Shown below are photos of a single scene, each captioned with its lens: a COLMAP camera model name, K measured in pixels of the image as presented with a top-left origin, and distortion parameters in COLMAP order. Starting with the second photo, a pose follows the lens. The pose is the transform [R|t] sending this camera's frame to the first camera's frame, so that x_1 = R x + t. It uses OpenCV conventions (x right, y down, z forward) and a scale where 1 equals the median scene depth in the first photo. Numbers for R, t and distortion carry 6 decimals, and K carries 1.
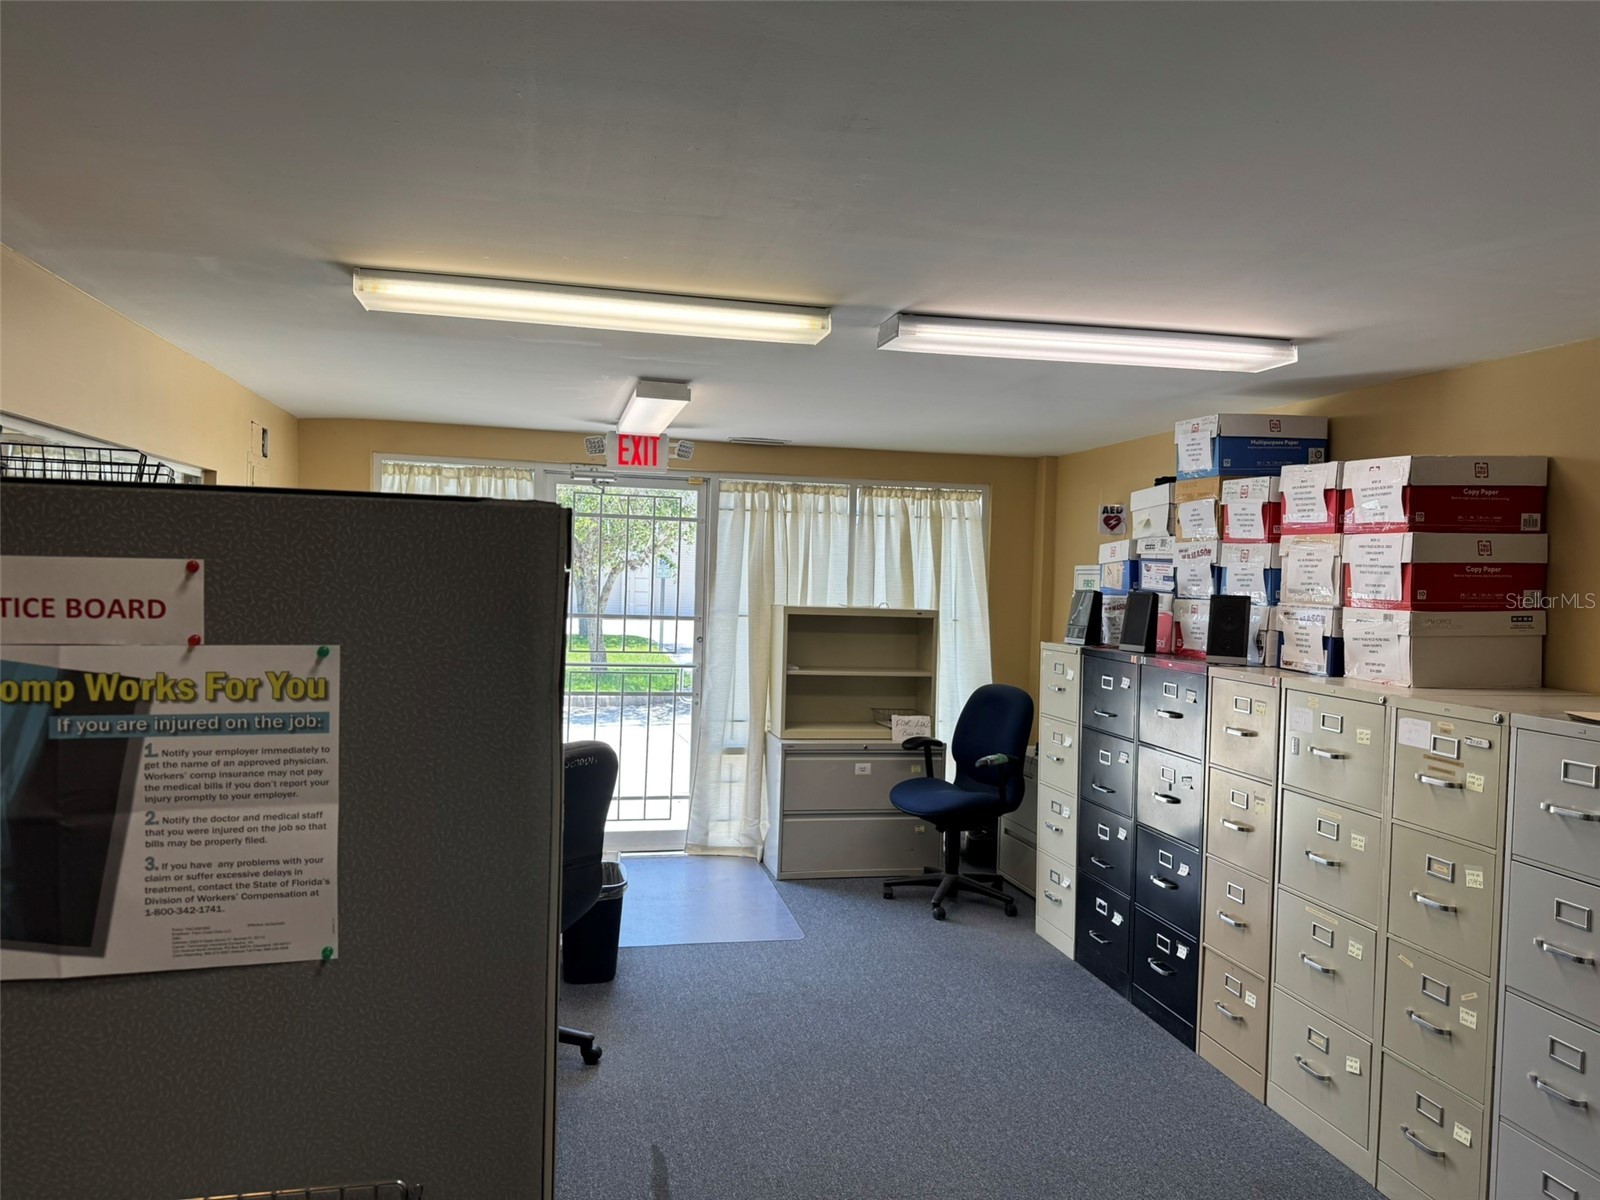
lens RADIAL K [[1105.5, 0, 800.0], [0, 1105.5, 600.0], [0, 0, 1]] dist [0.093615, -0.145651]
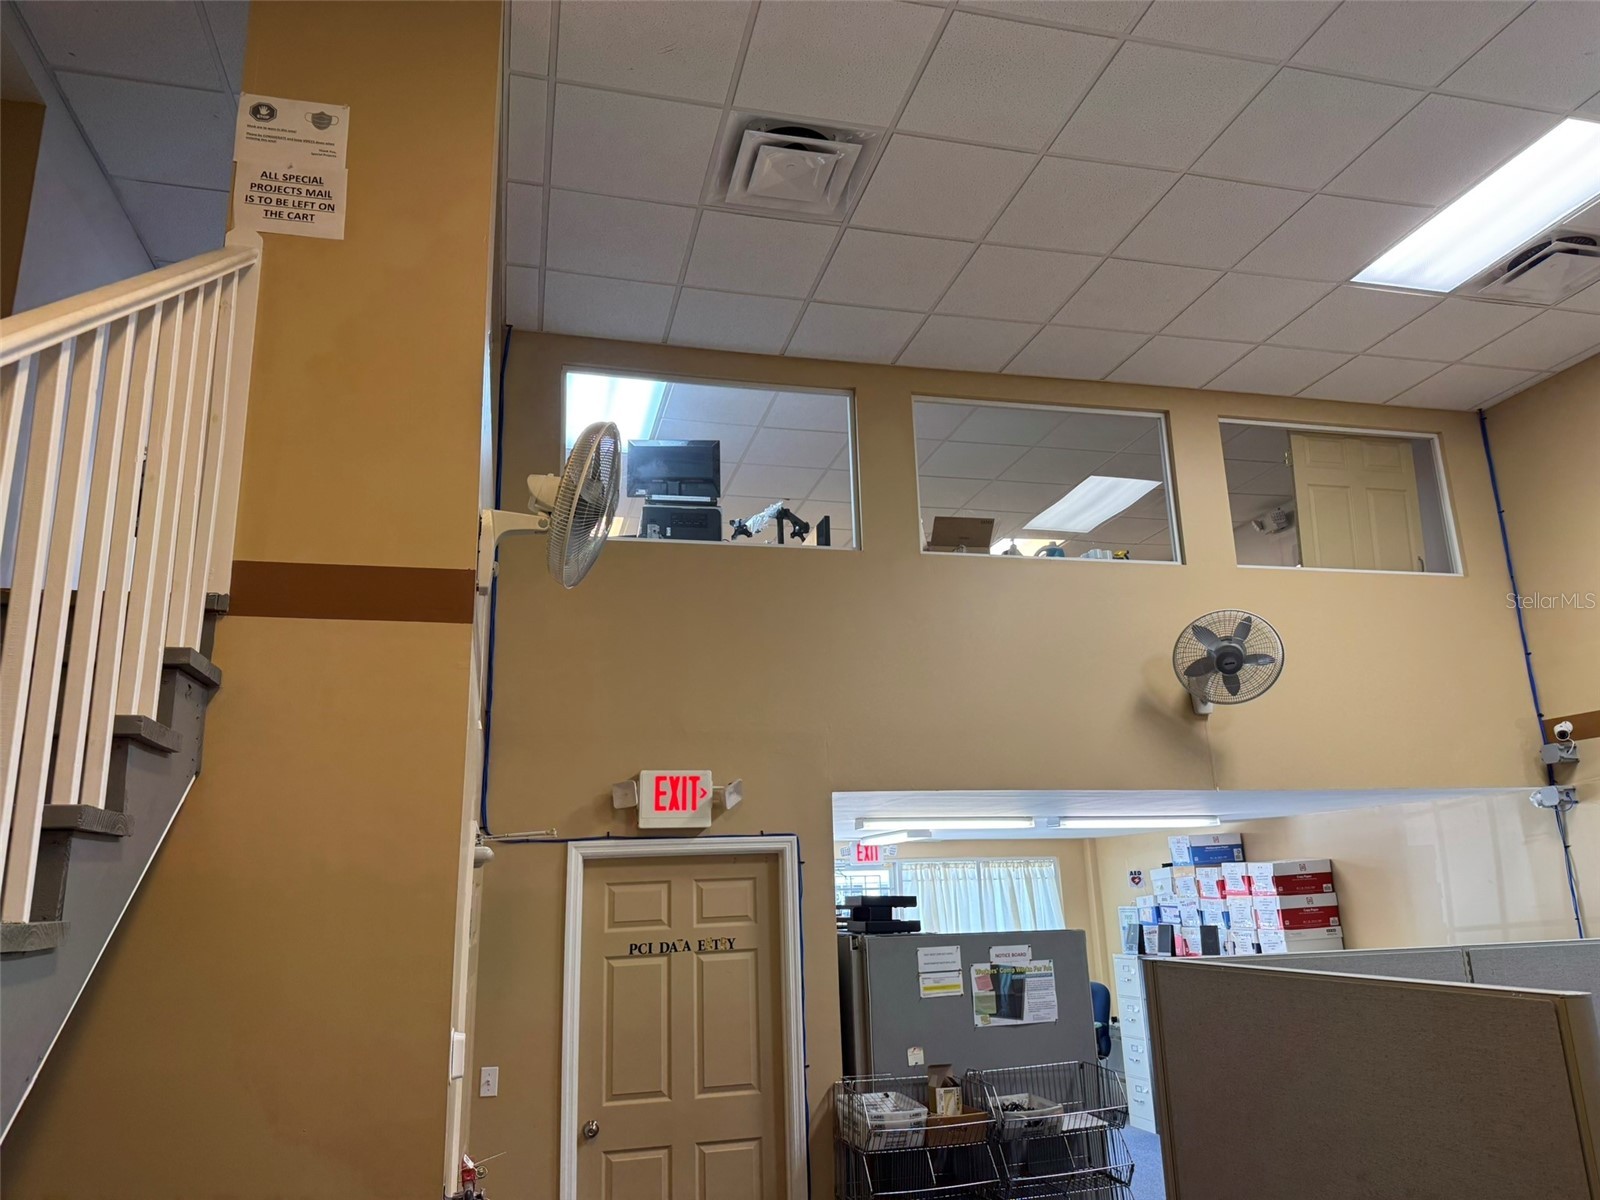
lens RADIAL K [[1113.1, 0, 793.6], [0, 1113.1, 592.0], [0, 0, 1]] dist [0.066279, -0.149362]
pose [[0.998212, -0.043823, 0.040649, -0.484676], [0.053537, 0.957929, -0.281969, -0.054878], [-0.026582, 0.283641, 0.958562, -1.264060]]
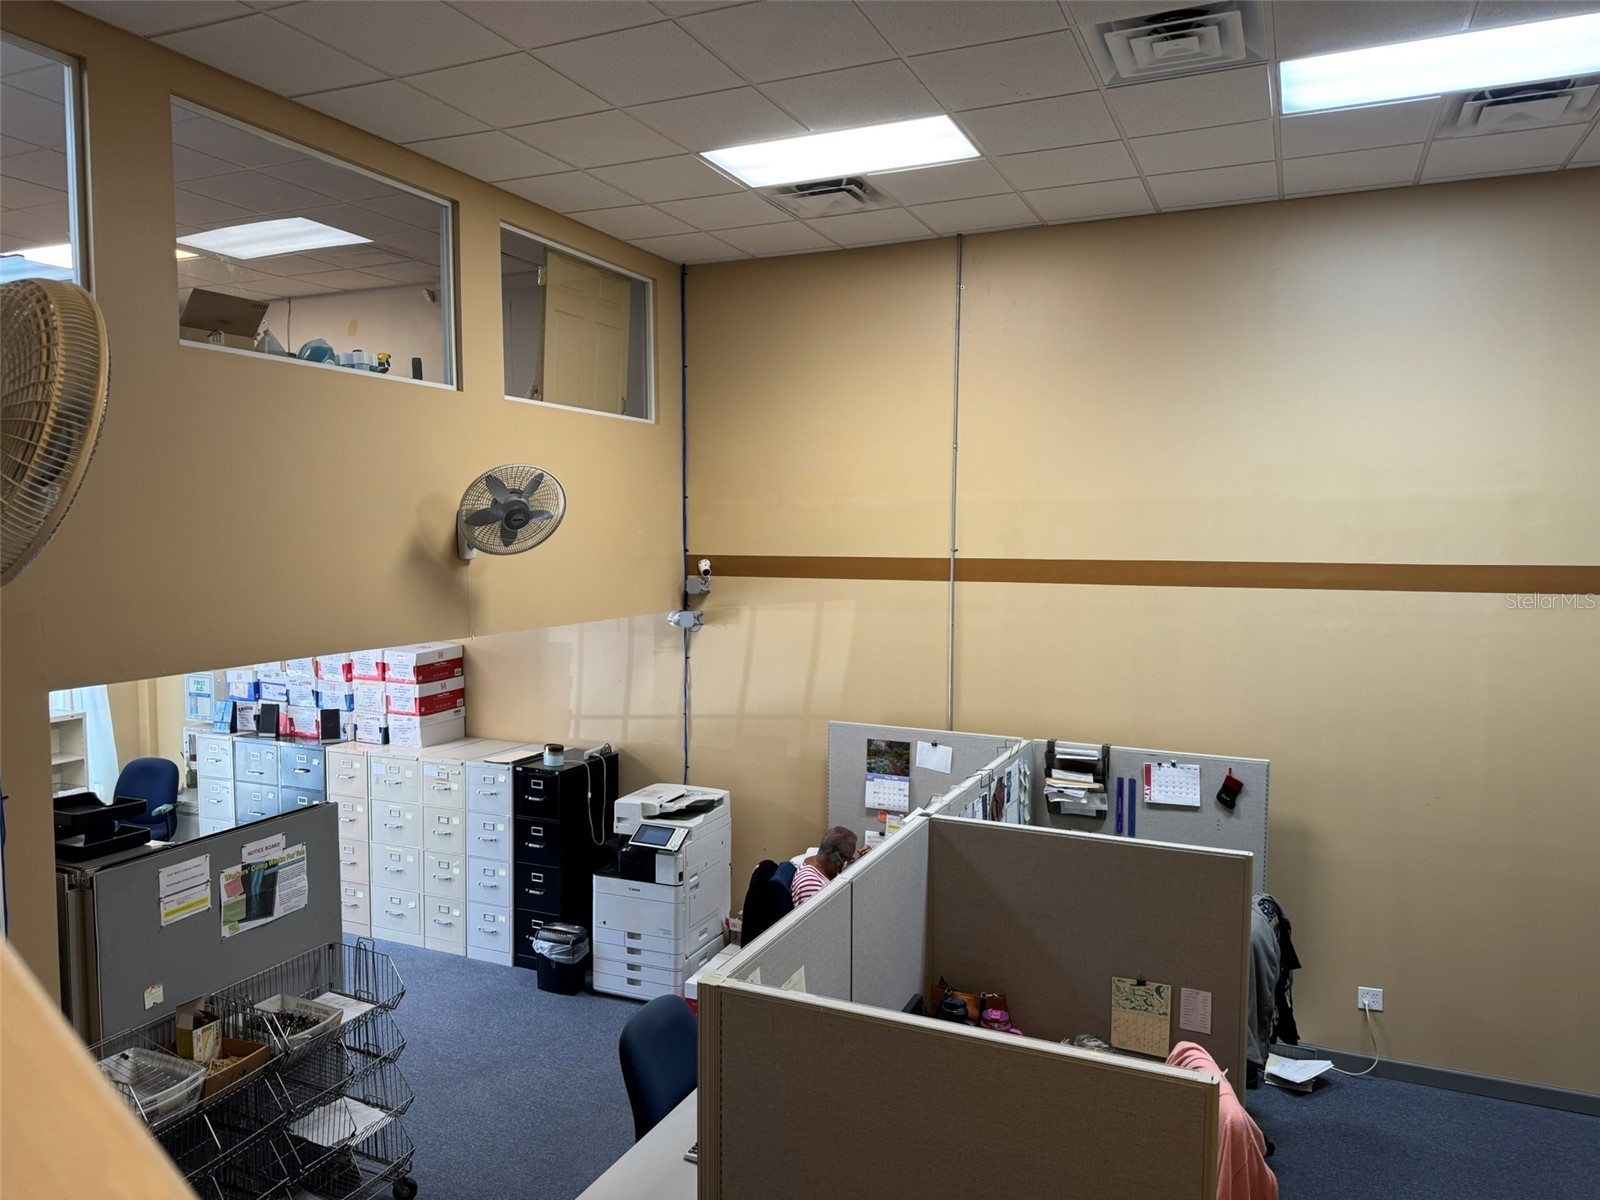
lens RADIAL K [[1105.5, 0, 800.0], [0, 1105.5, 600.0], [0, 0, 1]] dist [0.093615, -0.145651]
pose [[0.582578, -0.073795, 0.809418, -0.804734], [0.026660, 0.997069, 0.071715, -0.346124], [-0.812337, -0.020200, 0.582838, -0.948769]]
